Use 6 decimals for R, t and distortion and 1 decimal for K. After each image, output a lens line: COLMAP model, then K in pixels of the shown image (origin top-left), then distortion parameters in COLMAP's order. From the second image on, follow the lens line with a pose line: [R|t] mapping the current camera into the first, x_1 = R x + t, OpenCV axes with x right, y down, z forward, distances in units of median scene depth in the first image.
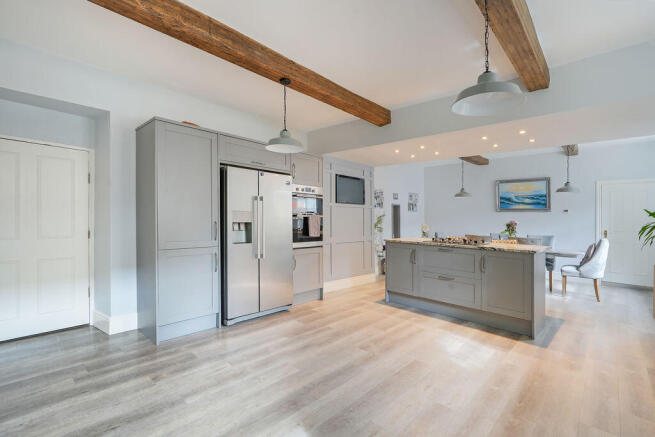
lens RADIAL K [[294.5, 0, 326.0], [0, 294.5, 212.3], [0, 0, 1]] dist [0.000181, 0.000061]
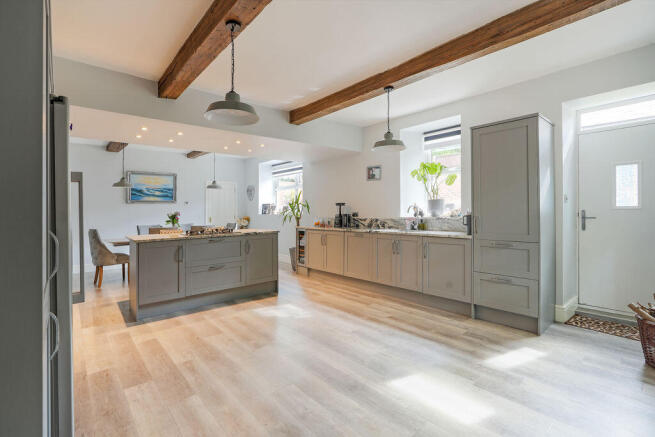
lens RADIAL K [[295.0, 0, 327.5], [0, 295.0, 203.4], [0, 0, 1]] dist [-0.000626, -0.000061]
pose [[0.129541, -0.002915, 0.991570, -0.366514], [0.004650, 0.999986, 0.002332, -0.002658], [-0.991563, 0.004309, 0.129553, 0.301254]]
